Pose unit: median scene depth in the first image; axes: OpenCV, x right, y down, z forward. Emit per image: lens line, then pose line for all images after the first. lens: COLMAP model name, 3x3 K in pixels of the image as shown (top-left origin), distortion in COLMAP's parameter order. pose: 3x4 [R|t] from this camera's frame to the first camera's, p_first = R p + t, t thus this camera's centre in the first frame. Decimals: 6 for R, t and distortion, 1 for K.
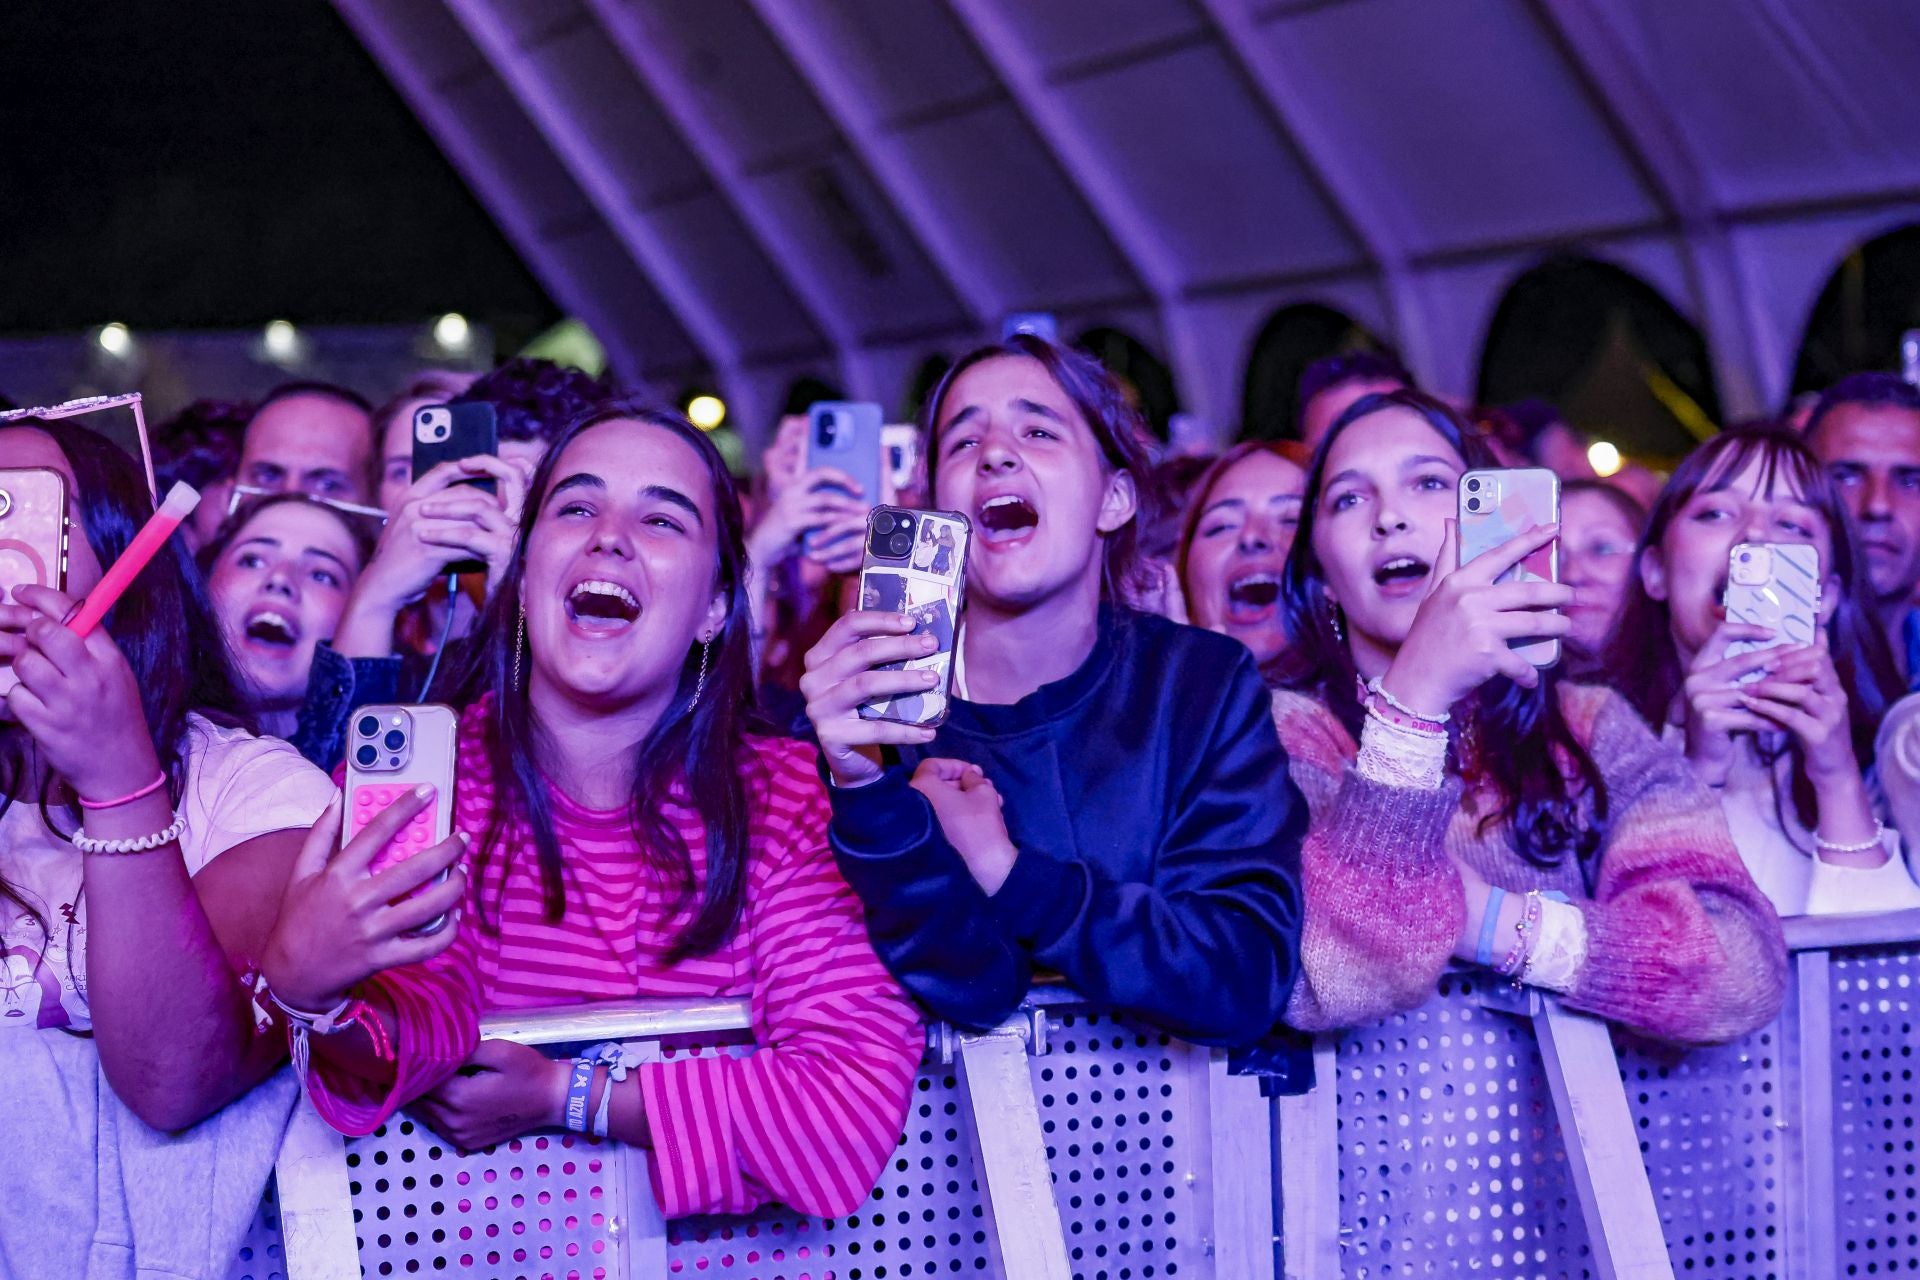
lens RADIAL K [[1349.4, 0, 984.9], [0, 1349.4, 603.8], [0, 0, 1]] dist [0.066868, -0.042144]
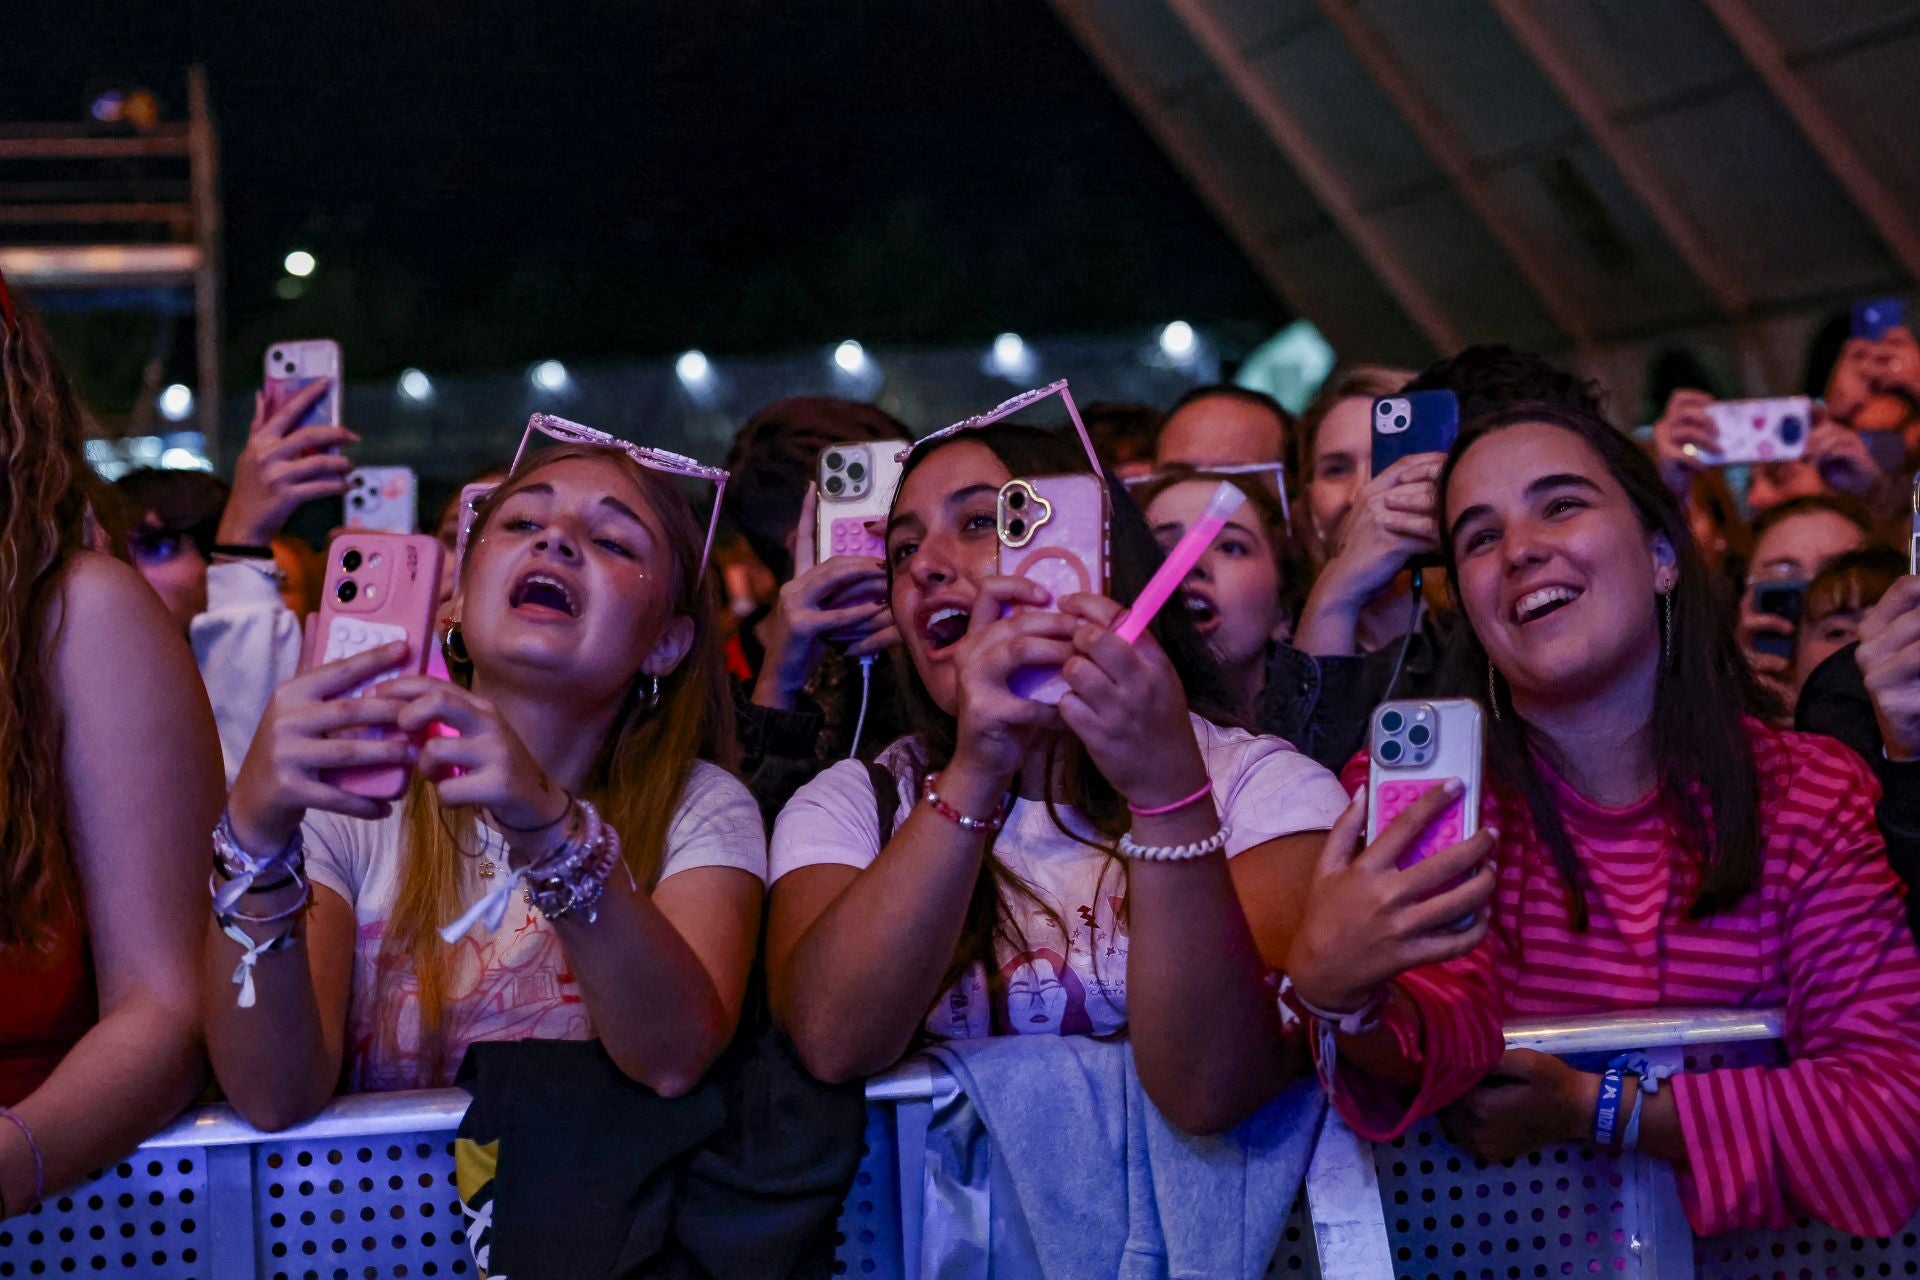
lens RADIAL K [[1349.4, 0, 963.2], [0, 1349.4, 619.8], [0, 0, 1]] dist [0.066868, -0.042144]
pose [[0.999532, -0.017272, -0.025252, -0.718677], [0.016719, 0.999619, -0.021945, 0.032499], [0.025621, 0.021513, 0.999440, 0.018905]]
